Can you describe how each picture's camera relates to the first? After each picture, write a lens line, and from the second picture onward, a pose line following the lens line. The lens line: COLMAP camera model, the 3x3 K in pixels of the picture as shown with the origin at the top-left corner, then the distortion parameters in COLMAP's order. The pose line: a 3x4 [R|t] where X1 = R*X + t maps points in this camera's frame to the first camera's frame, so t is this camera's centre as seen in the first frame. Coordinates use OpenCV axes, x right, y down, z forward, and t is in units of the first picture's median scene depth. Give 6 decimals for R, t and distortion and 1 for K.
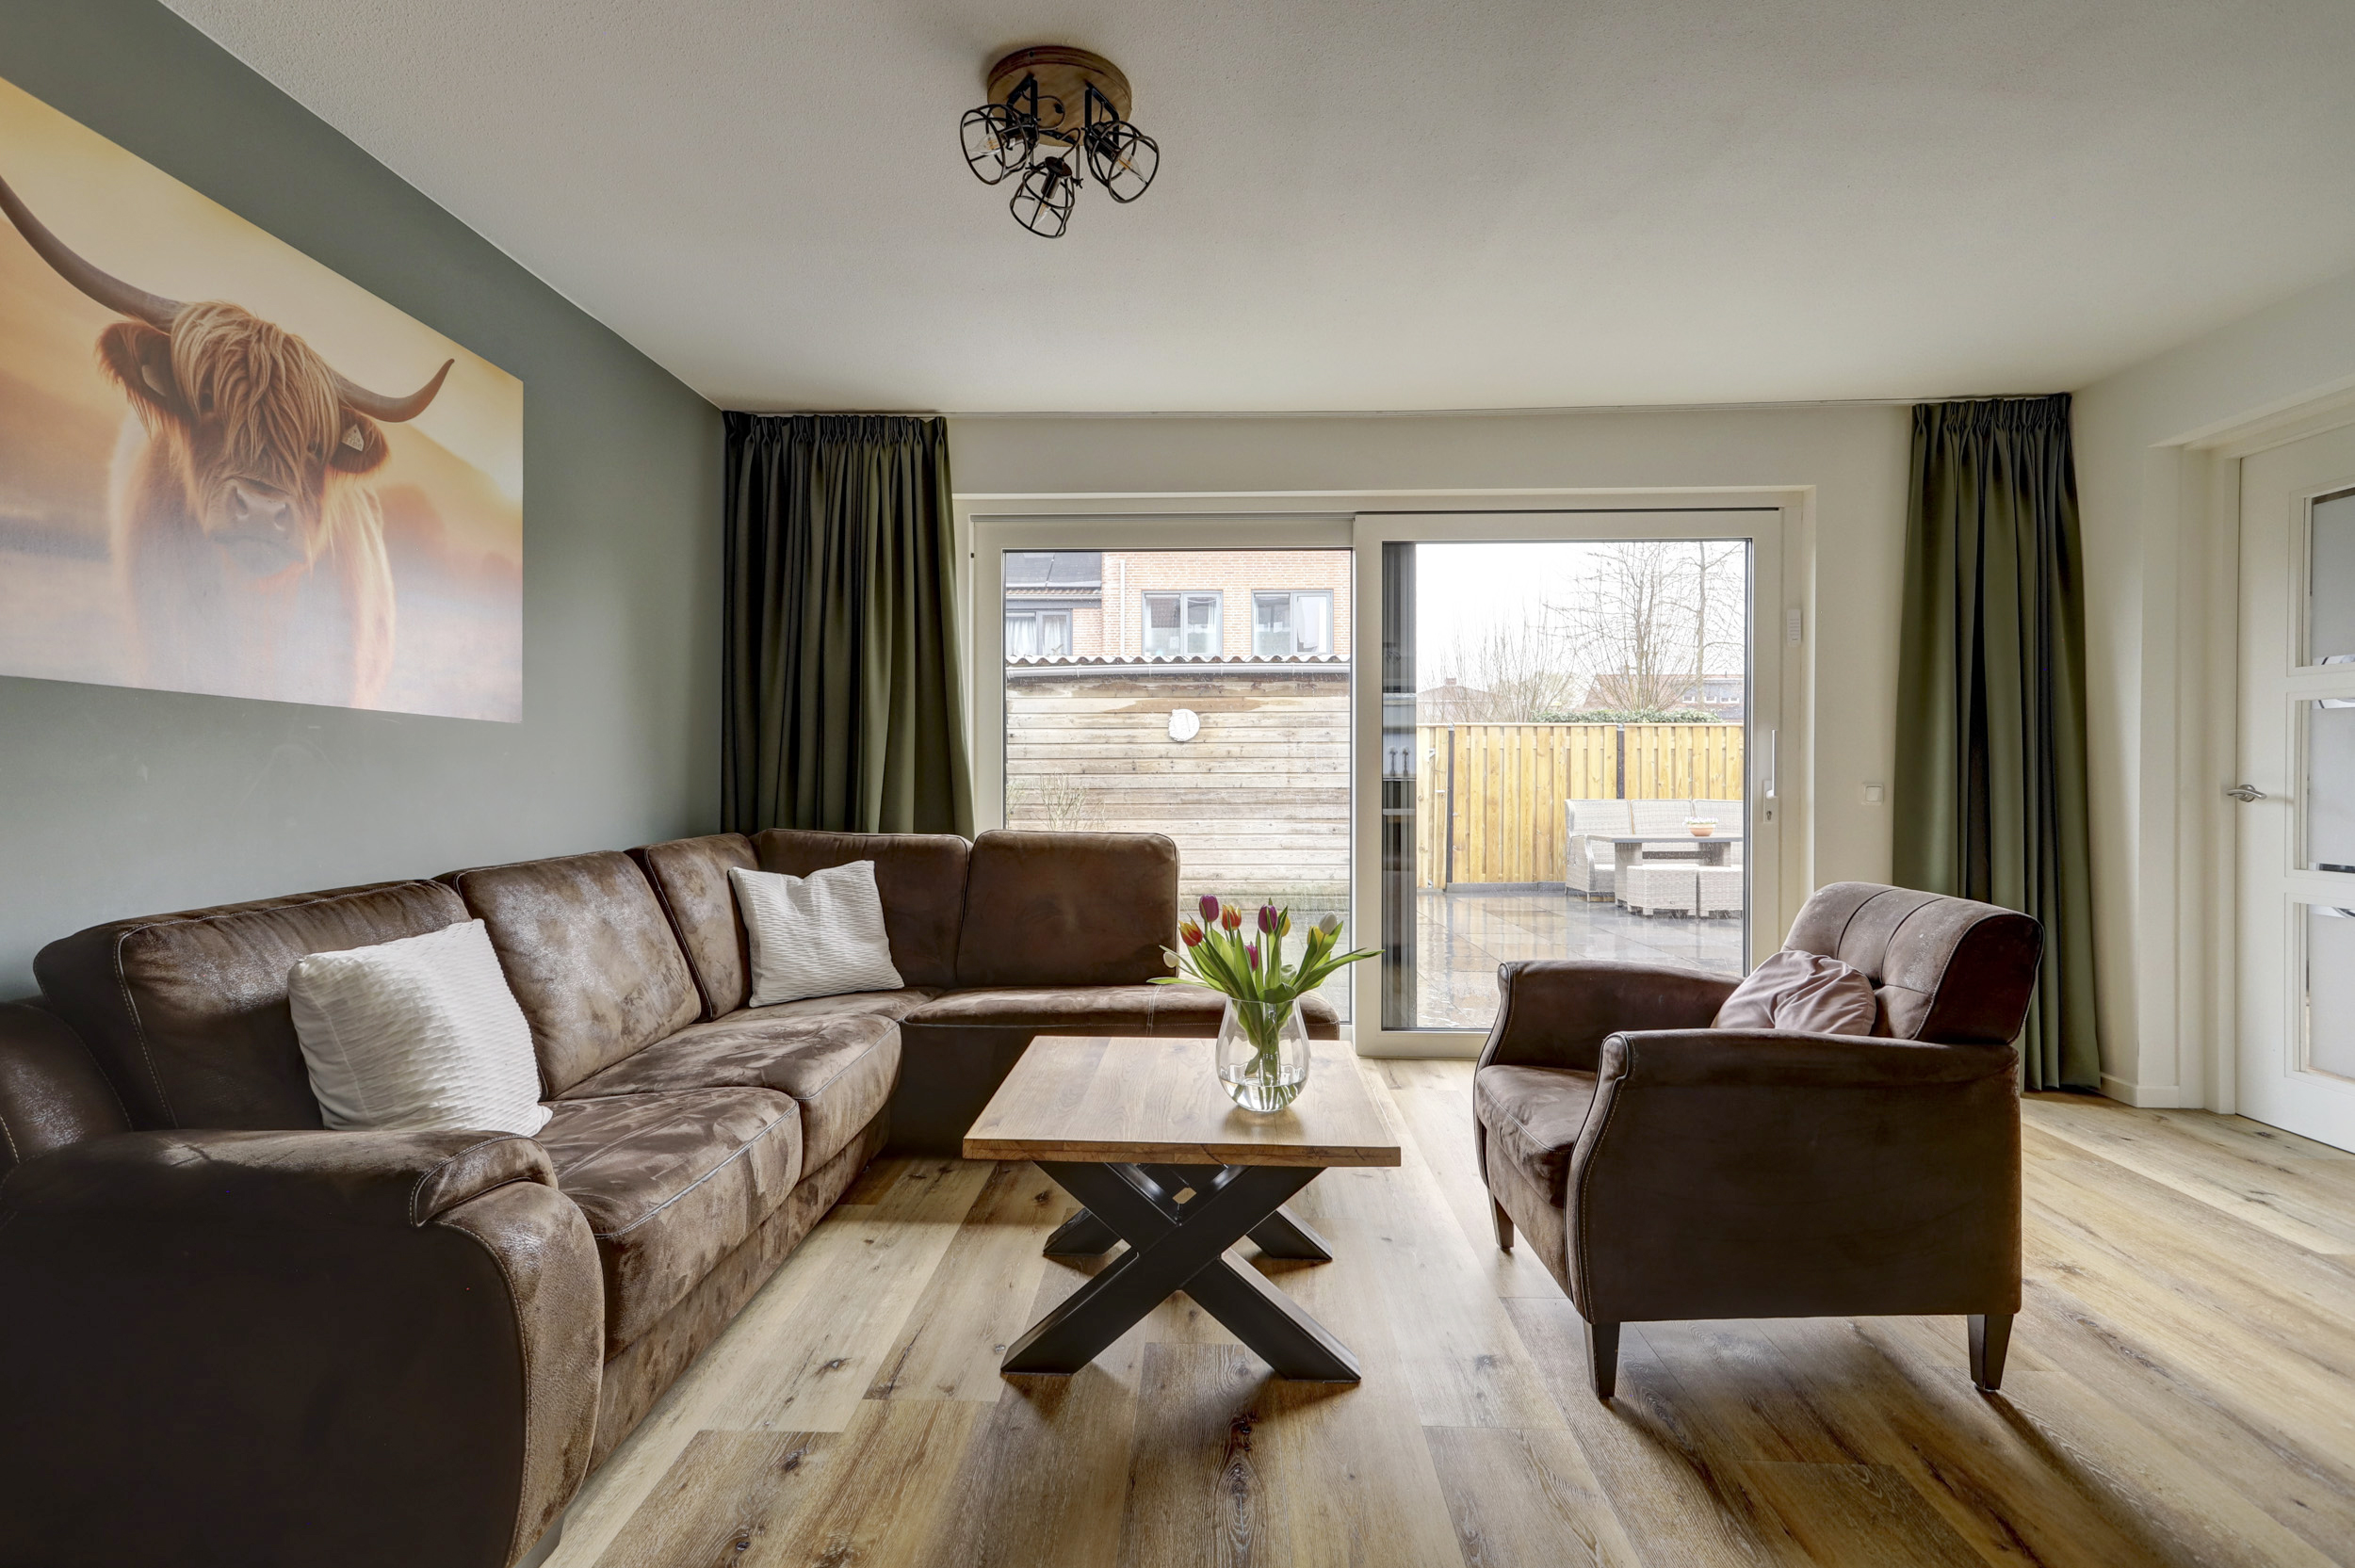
lens RADIAL K [[1125.6, 0, 1175.3], [0, 1125.6, 789.8], [0, 0, 1]] dist [0.012318, 0.002274]
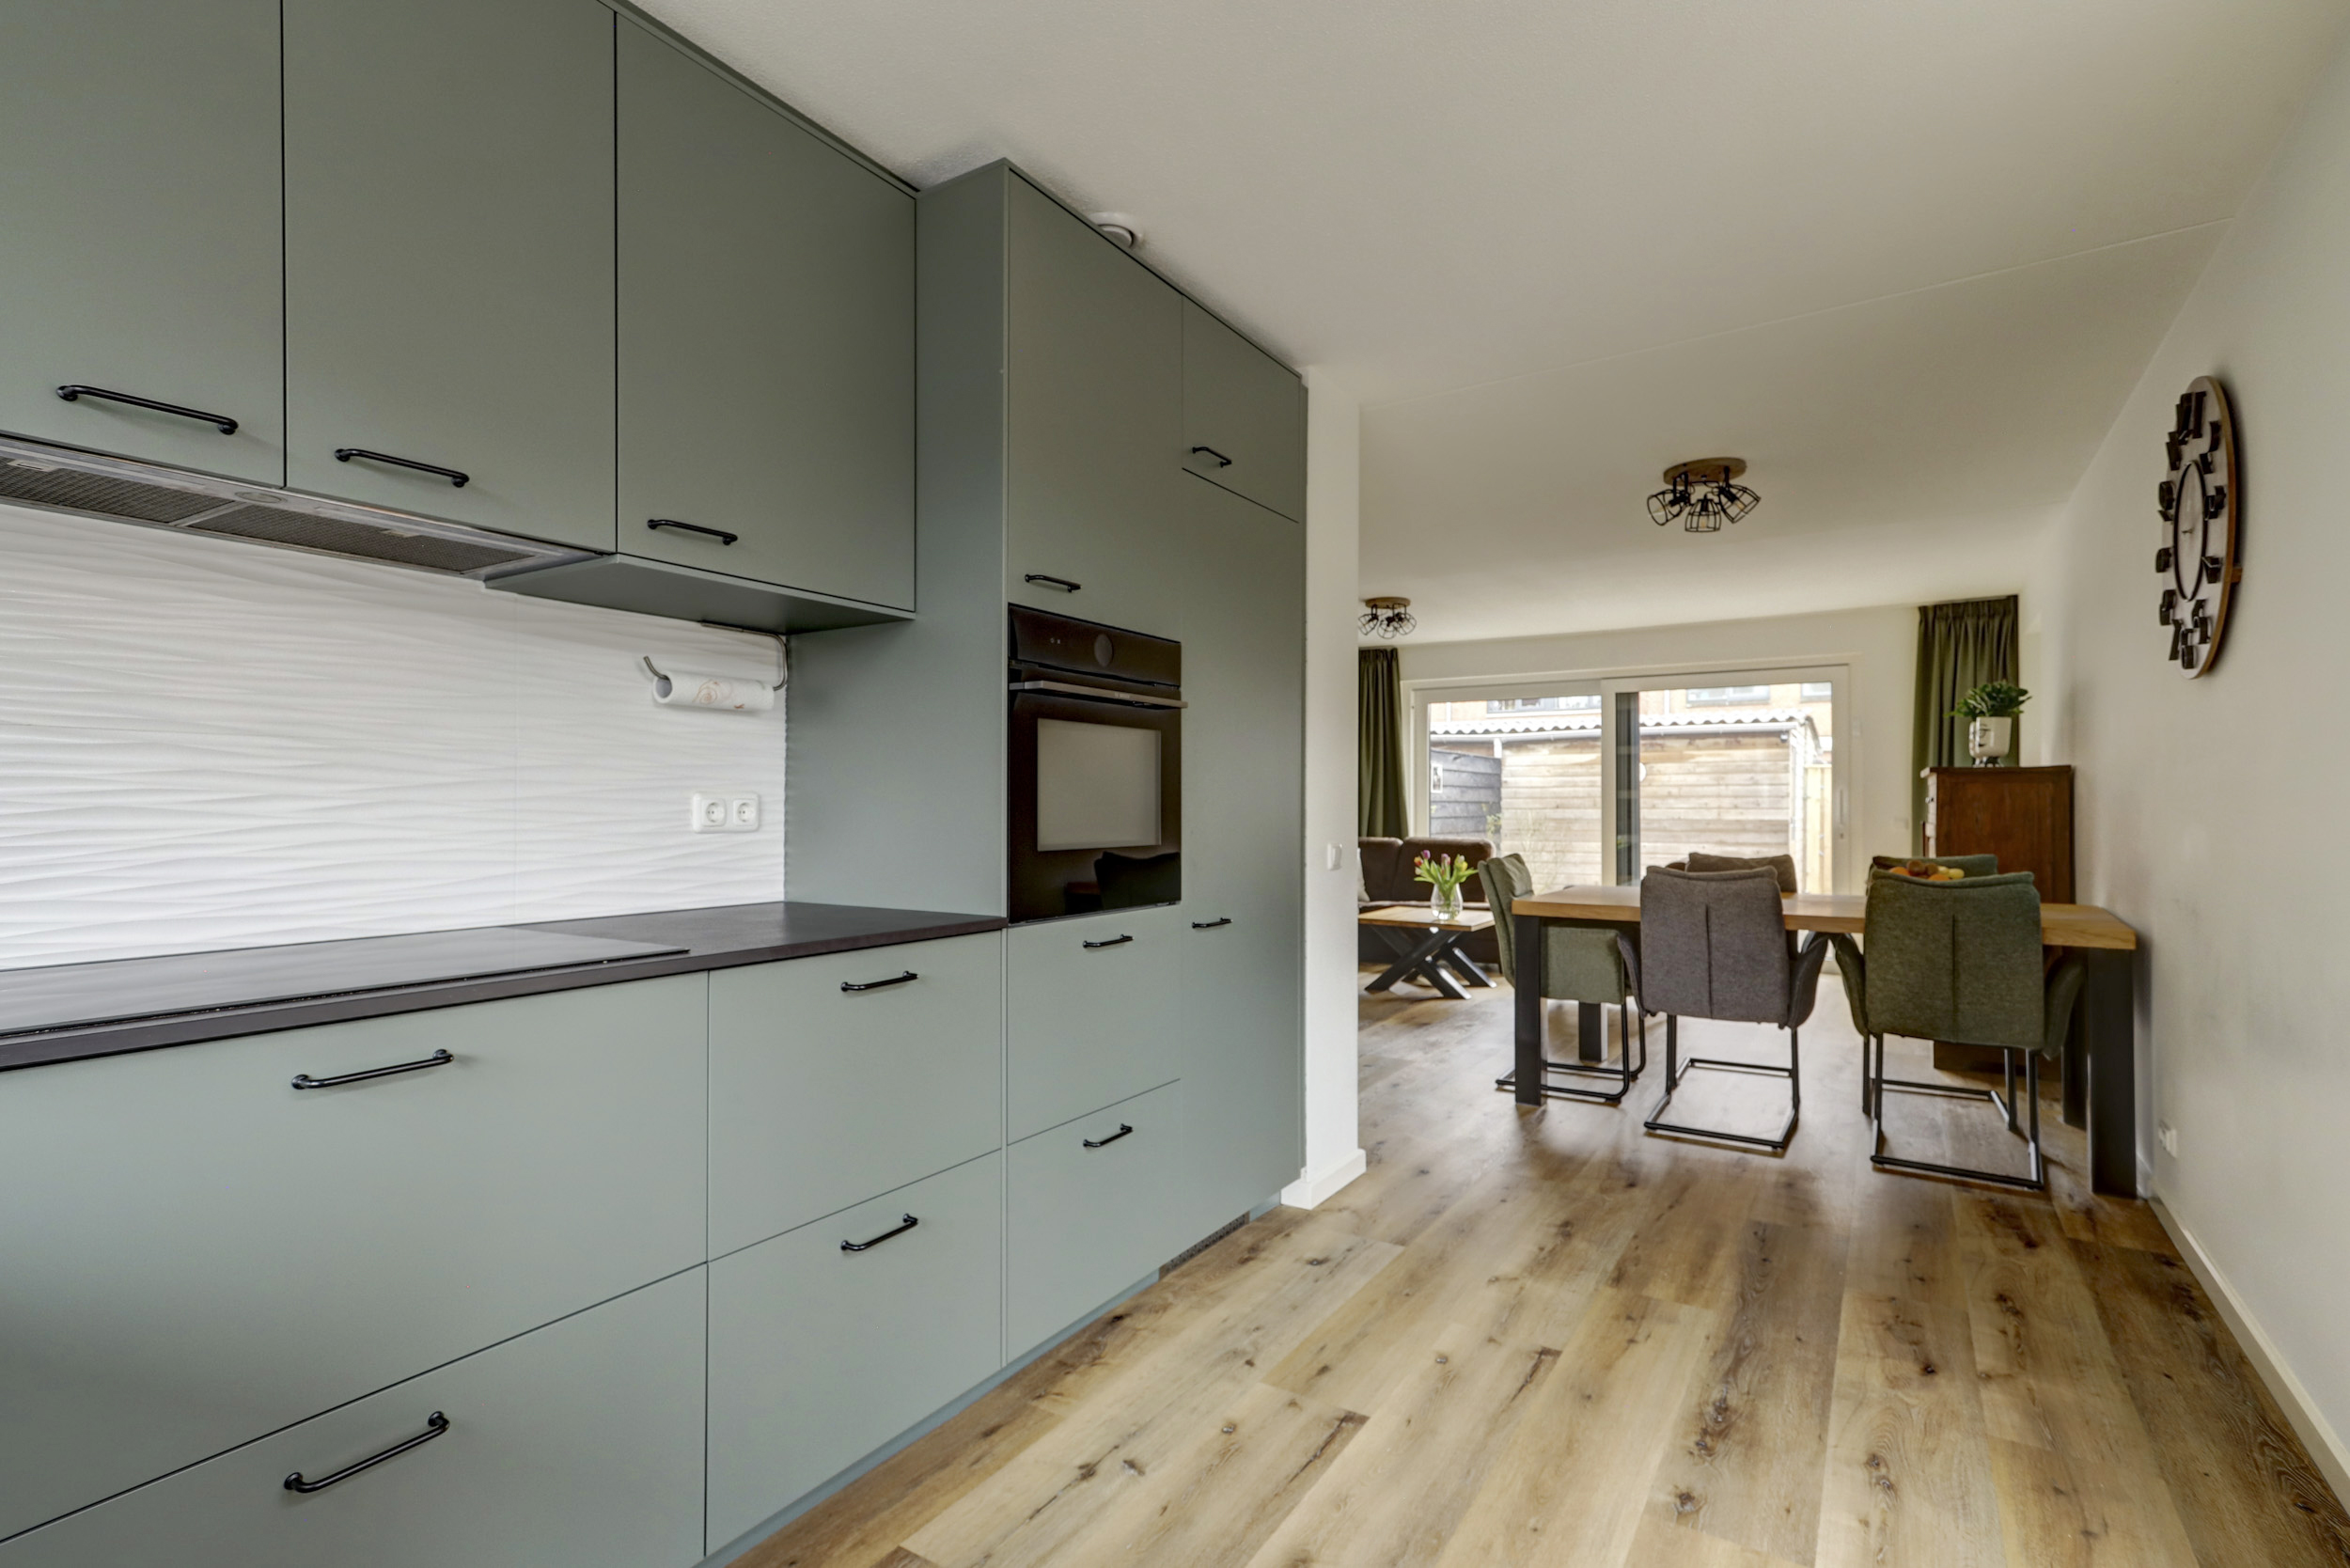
lens RADIAL K [[1123.4, 0, 1172.8], [0, 1123.4, 789.8], [0, 0, 1]] dist [0.012318, 0.002274]
pose [[0.861633, -0.006208, -0.507494, 0.582191], [-0.006998, 0.999685, -0.024110, -0.000725], [0.507484, 0.024325, 0.861318, -1.207770]]
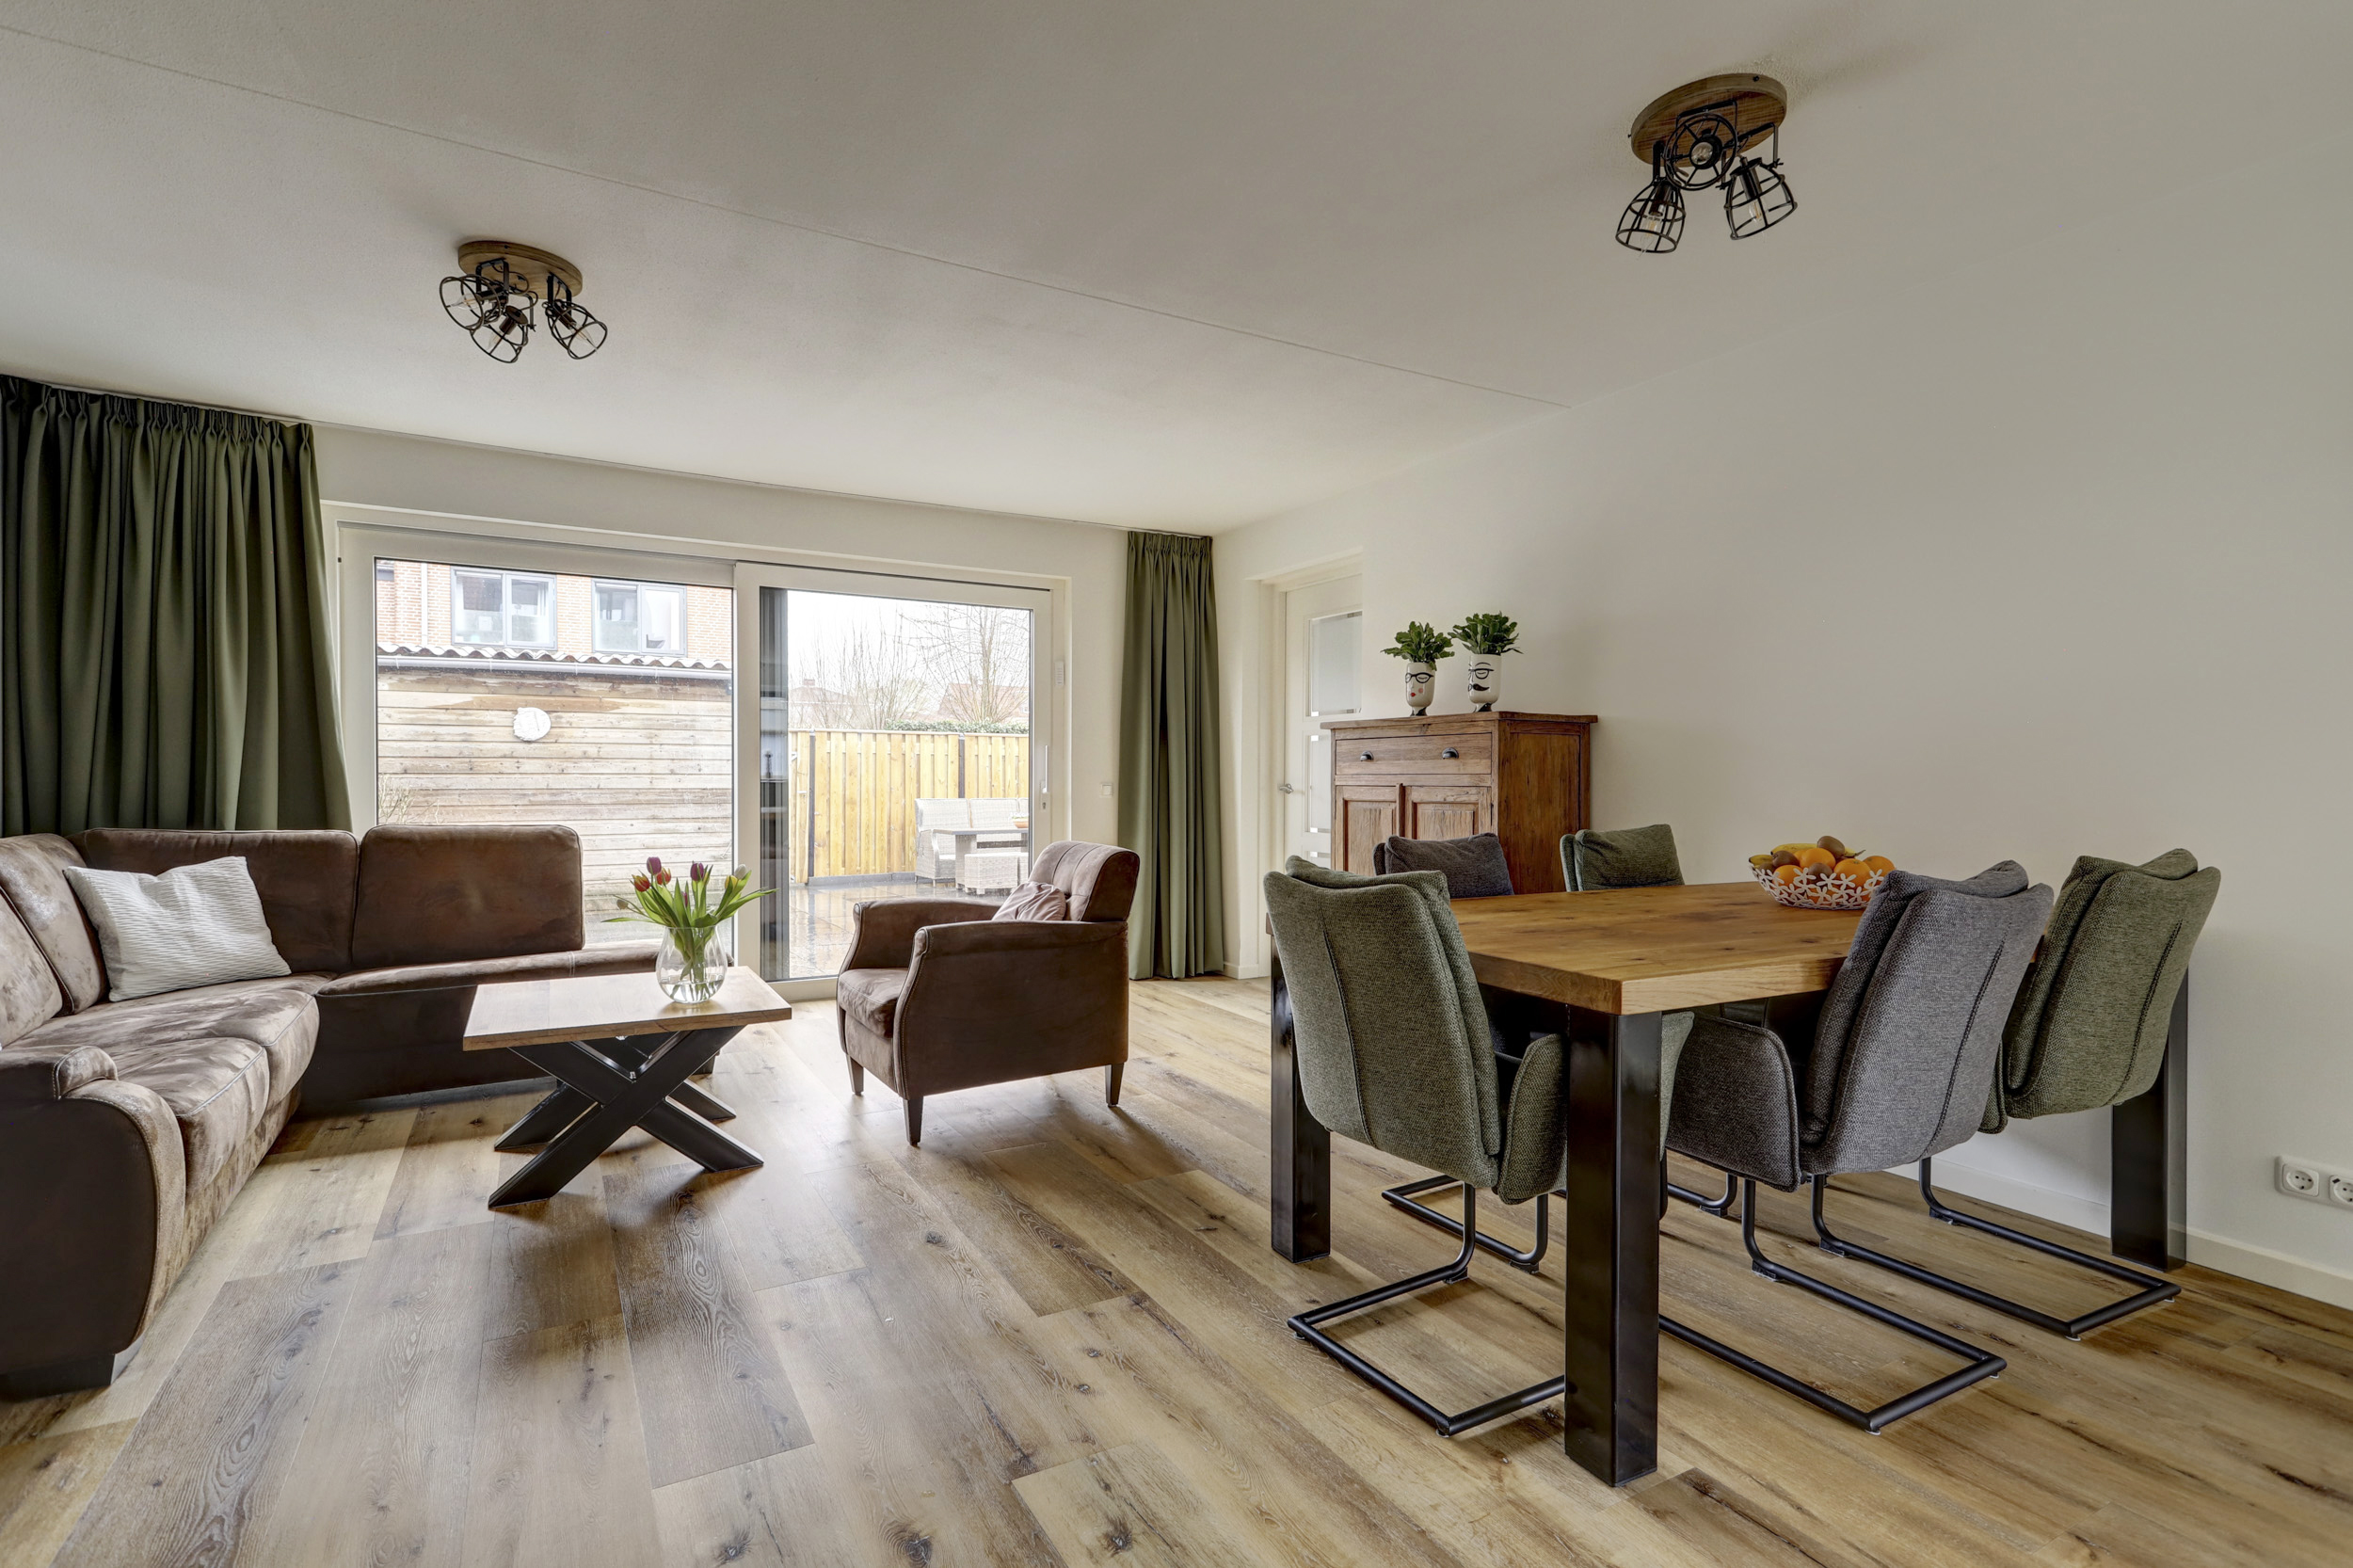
lens RADIAL K [[1124.8, 0, 1174.3], [0, 1124.8, 789.8], [0, 0, 1]] dist [0.012318, 0.002274]
pose [[0.850736, -0.001782, 0.525590, -0.088910], [0.002885, 0.999995, -0.001279, 0.005624], [-0.525586, 0.002604, 0.850737, -0.323959]]
